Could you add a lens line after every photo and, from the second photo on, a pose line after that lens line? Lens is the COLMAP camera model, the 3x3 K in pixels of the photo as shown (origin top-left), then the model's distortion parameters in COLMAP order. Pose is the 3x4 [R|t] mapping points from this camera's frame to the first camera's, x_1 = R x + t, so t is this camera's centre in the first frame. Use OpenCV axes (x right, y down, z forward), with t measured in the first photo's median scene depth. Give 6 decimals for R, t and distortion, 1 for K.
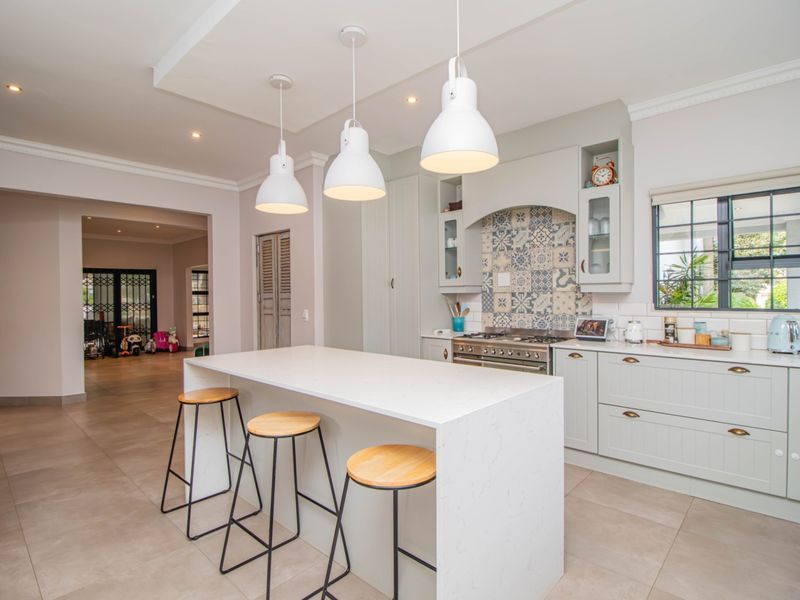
lens RADIAL K [[428.1, 0, 397.4], [0, 428.1, 298.2], [0, 0, 1]] dist [-0.000501, -0.013148]
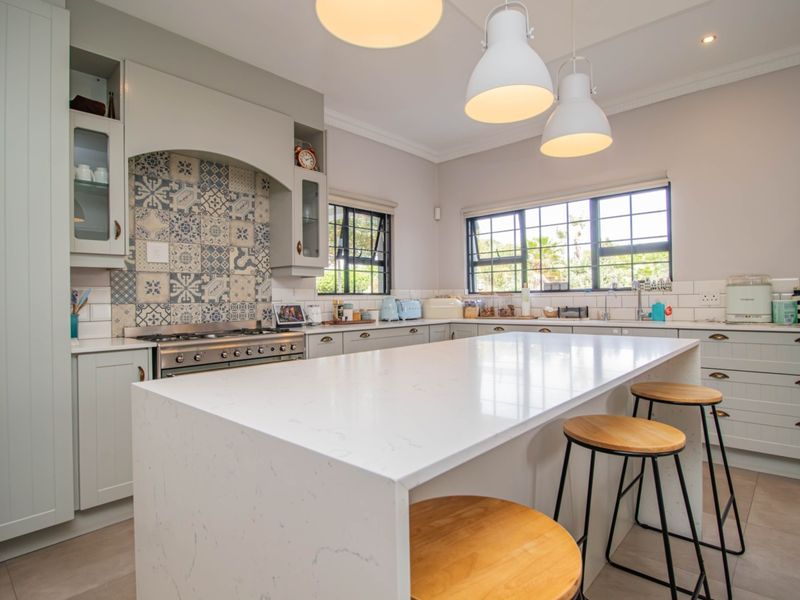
lens RADIAL K [[428.1, 0, 405.3], [0, 428.1, 297.2], [0, 0, 1]] dist [-0.000501, -0.013148]
pose [[-0.026856, 0.011986, 0.999567, -0.455875], [0.023601, 0.999657, -0.011353, 0.045459], [-0.999361, 0.023286, -0.027130, 0.702198]]
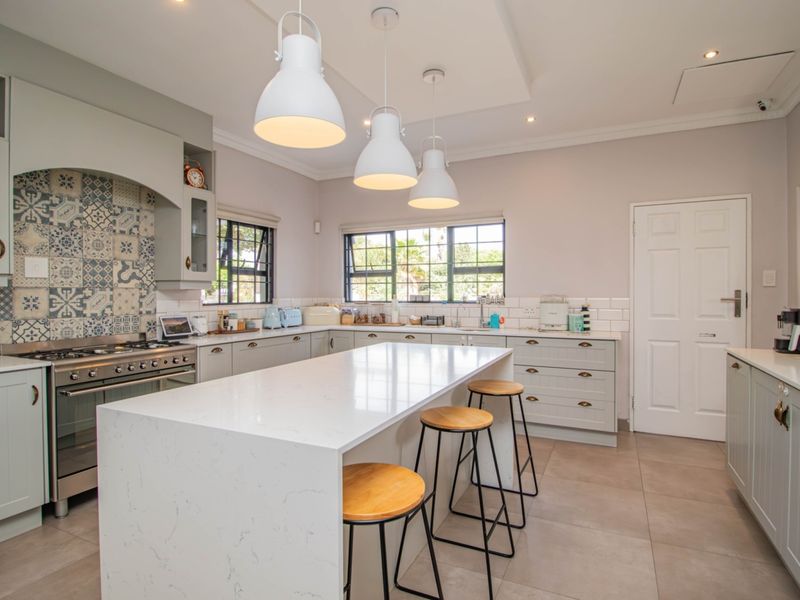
lens RADIAL K [[428.1, 0, 401.5], [0, 428.1, 298.2], [0, 0, 1]] dist [-0.000501, -0.013148]
pose [[-0.314169, -0.002154, 0.949365, -0.584693], [0.012652, 0.999899, 0.006456, 0.006155], [-0.949283, 0.014040, -0.314110, 0.745122]]
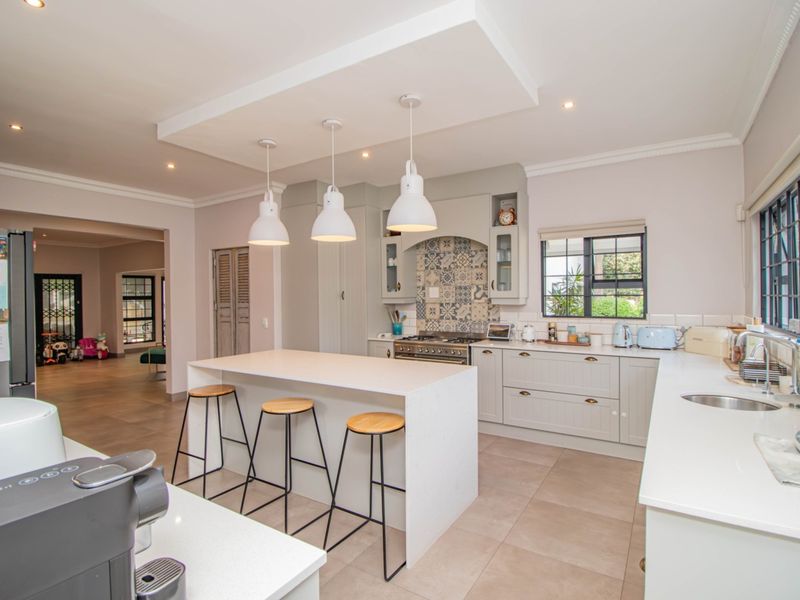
lens RADIAL K [[428.1, 0, 403.4], [0, 428.1, 297.6], [0, 0, 1]] dist [-0.000501, -0.013148]
pose [[0.982218, -0.001544, 0.187739, -0.079375], [0.001860, 0.999997, -0.001506, -0.029780], [-0.187736, 0.001828, 0.982218, -0.226692]]
